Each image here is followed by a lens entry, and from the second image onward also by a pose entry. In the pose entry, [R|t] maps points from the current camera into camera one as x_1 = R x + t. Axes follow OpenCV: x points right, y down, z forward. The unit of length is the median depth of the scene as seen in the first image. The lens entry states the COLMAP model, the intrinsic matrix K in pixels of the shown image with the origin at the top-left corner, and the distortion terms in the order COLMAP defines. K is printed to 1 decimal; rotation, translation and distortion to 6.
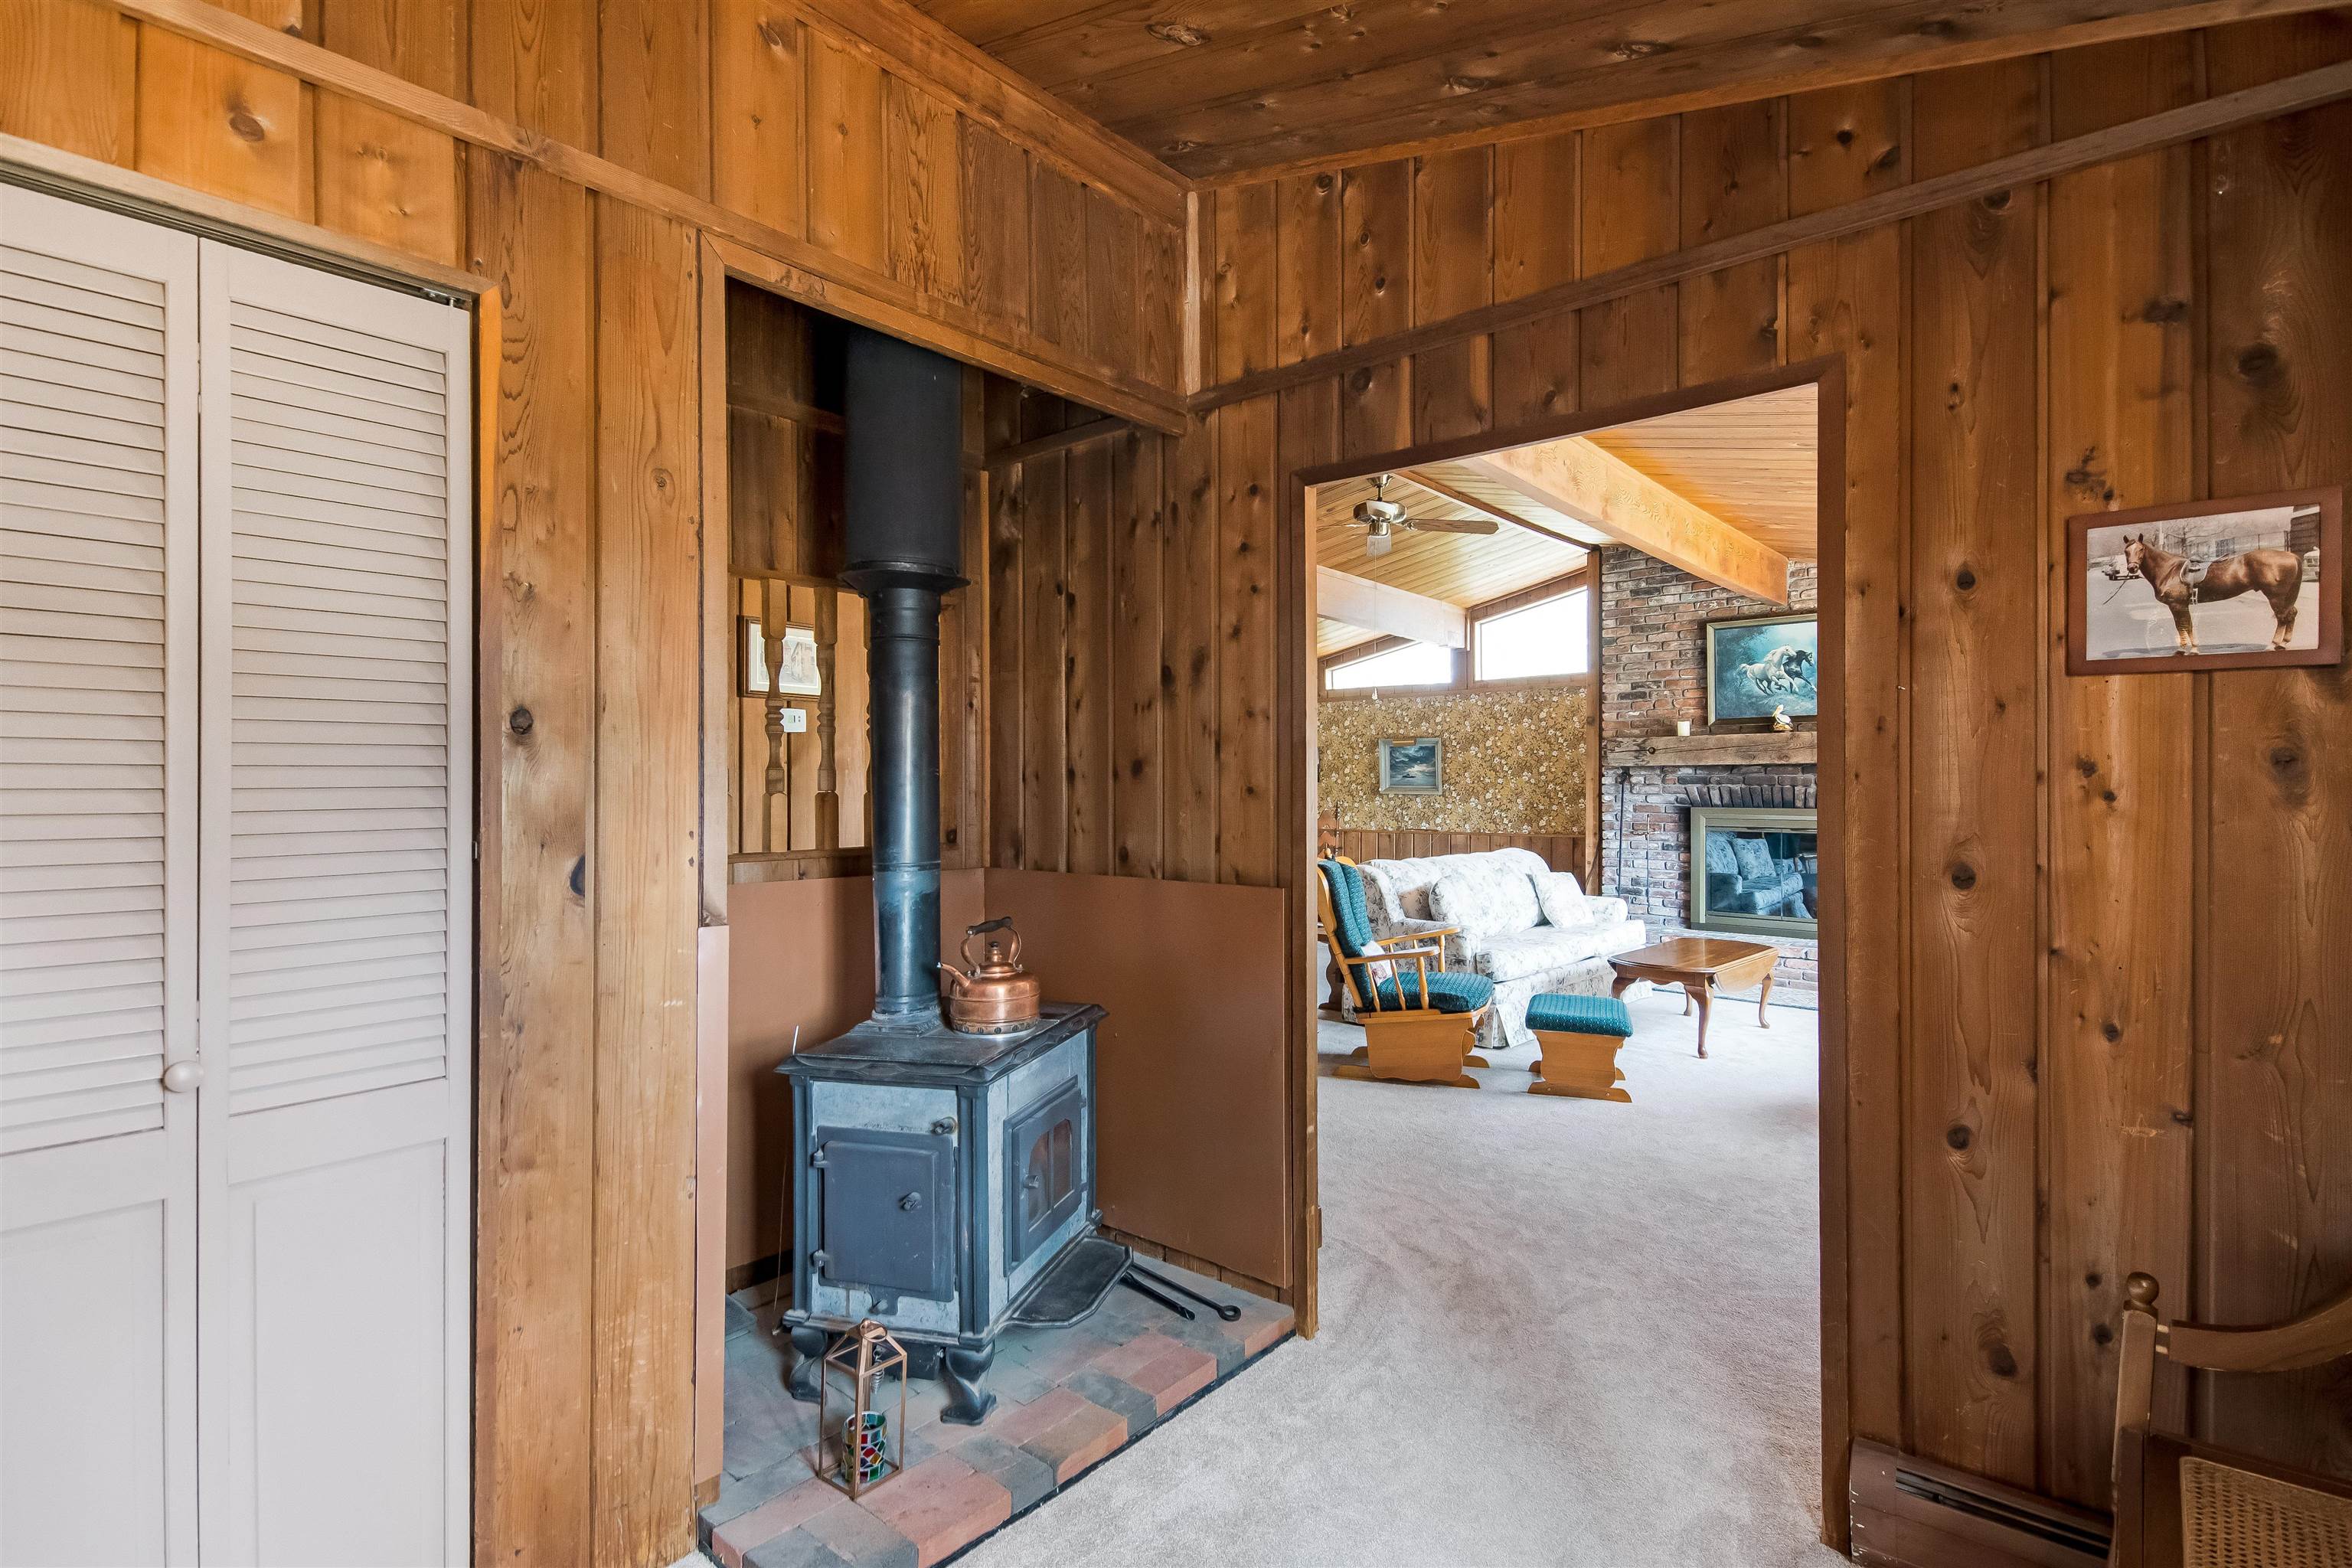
lens RADIAL K [[1135.7, 0, 1170.8], [0, 1135.7, 784.5], [0, 0, 1]] dist [0.014577, -0.001189]
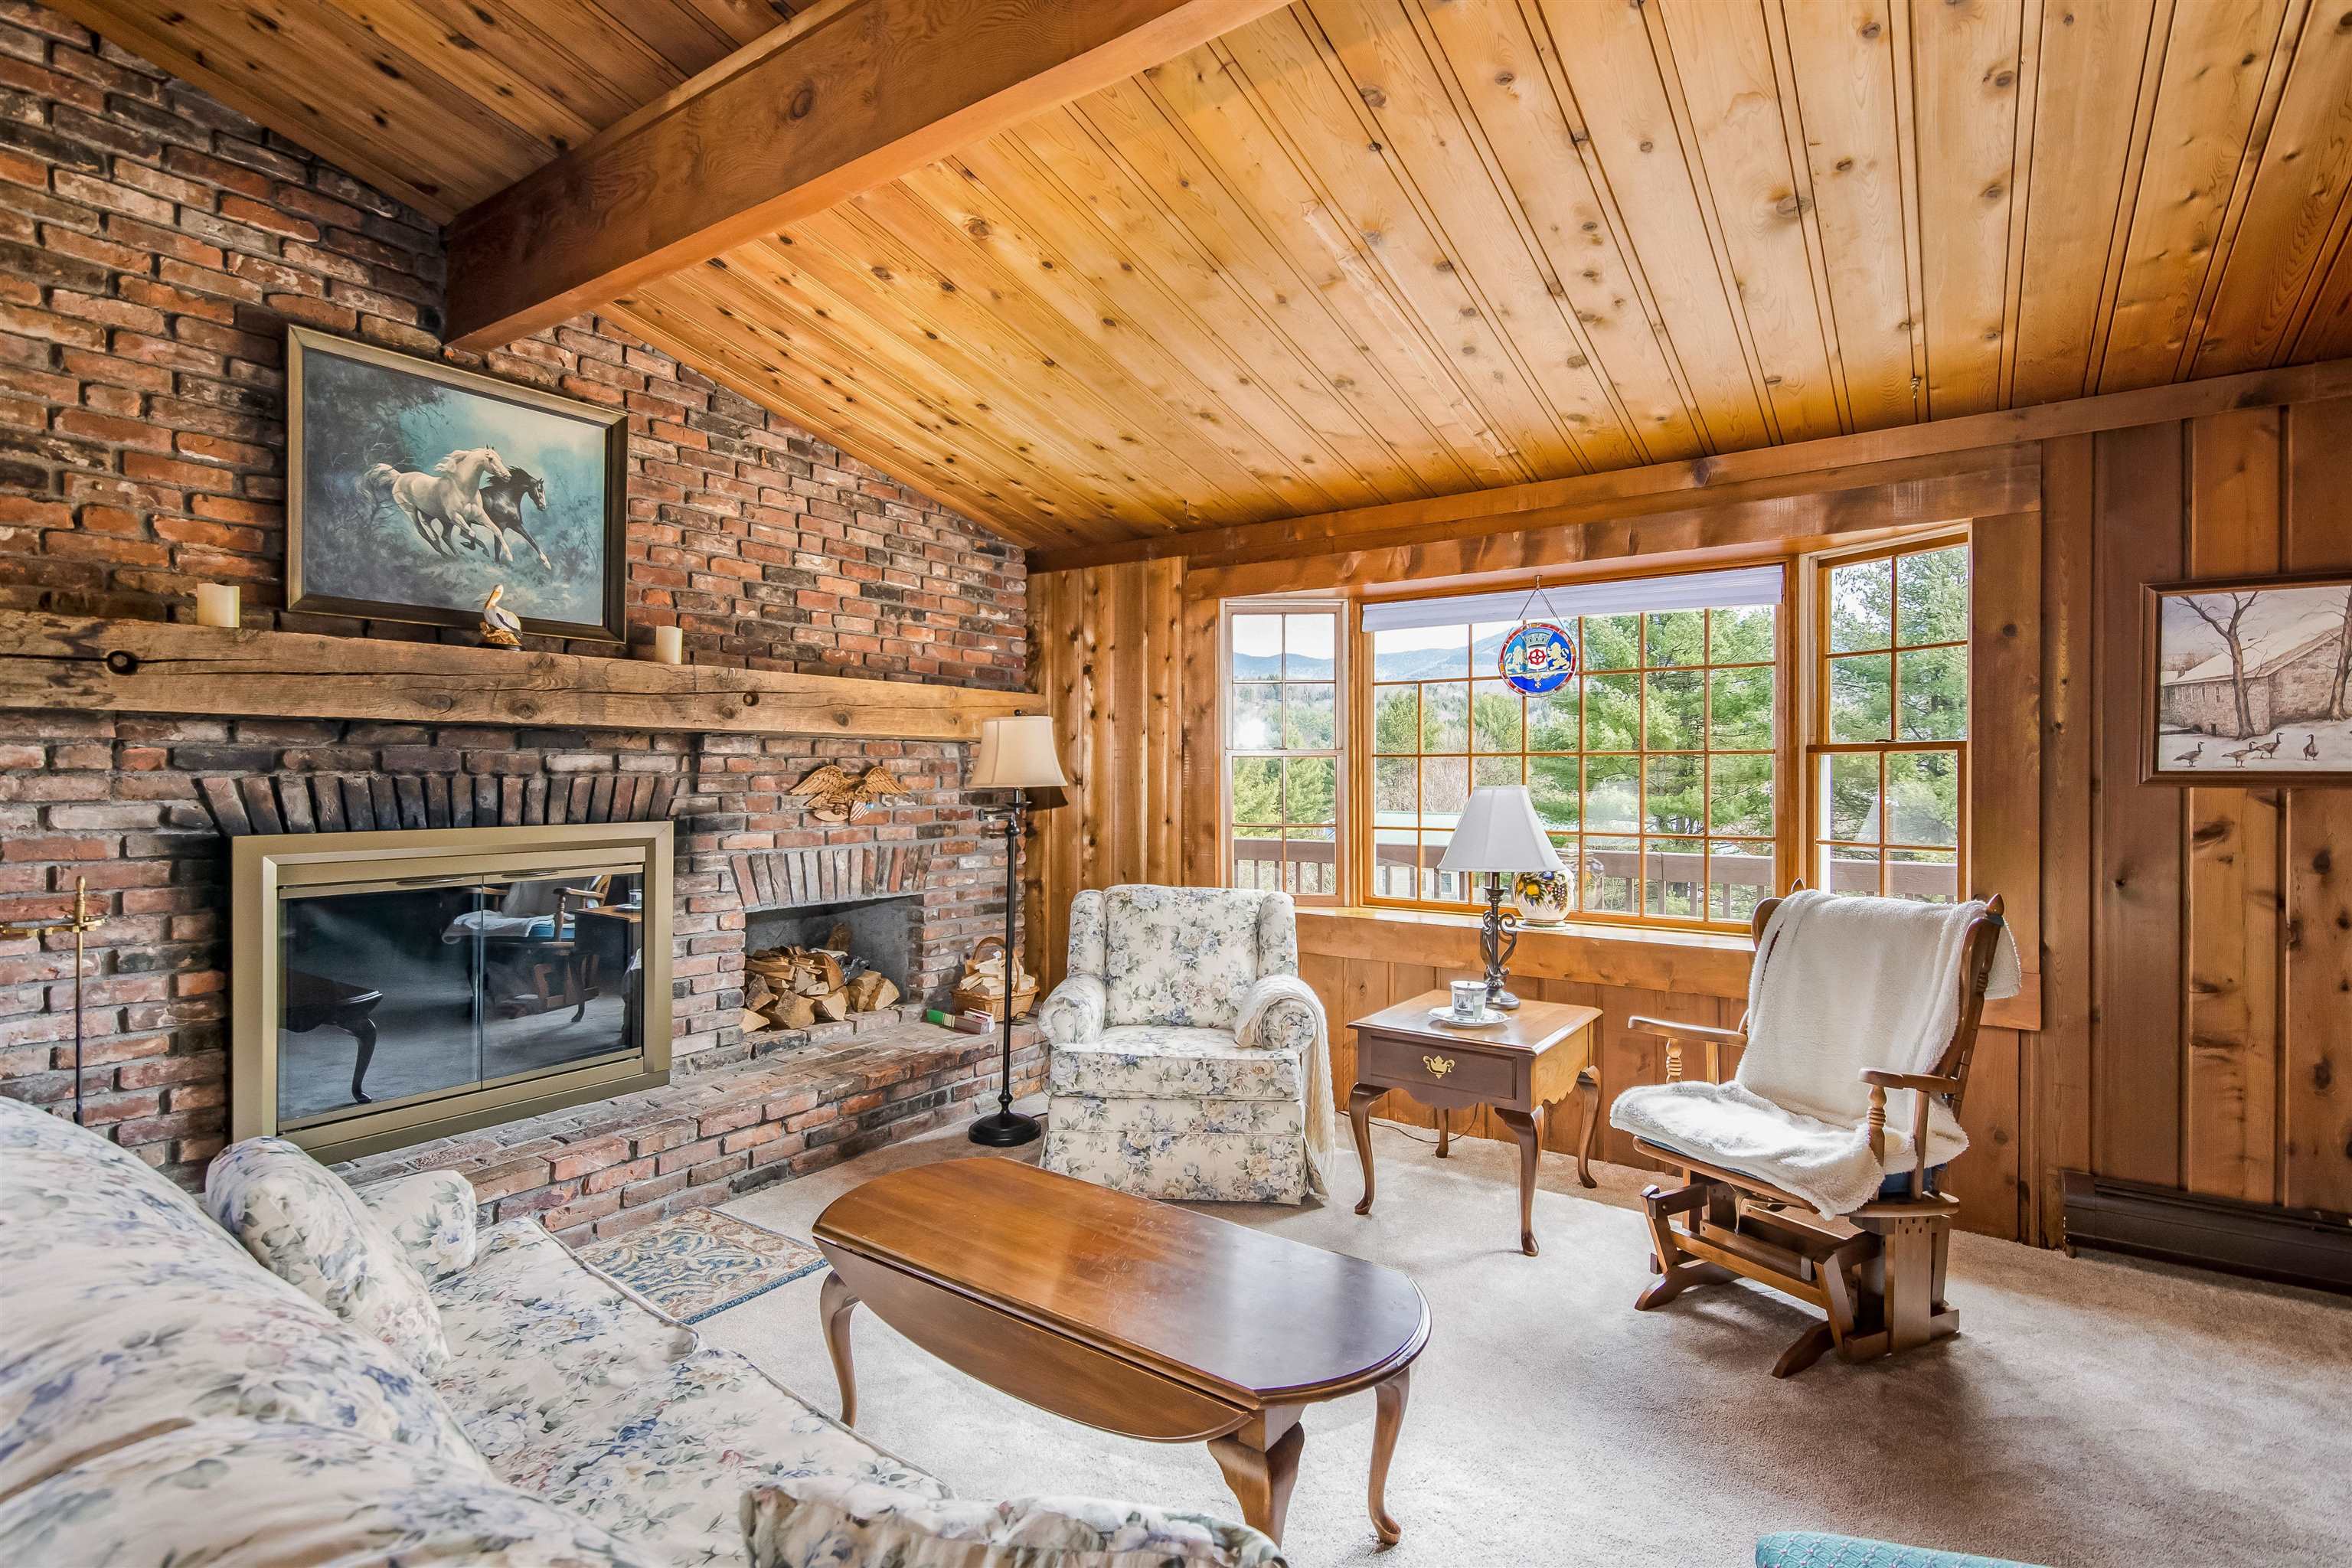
lens RADIAL K [[1135.7, 0, 1191.1], [0, 1135.7, 776.0], [0, 0, 1]] dist [0.014577, -0.001189]
pose [[-0.086521, -0.001925, 0.996248, 0.085593], [-0.003295, 0.999993, 0.001646, -0.000188], [-0.996245, -0.003140, -0.086526, 0.752114]]
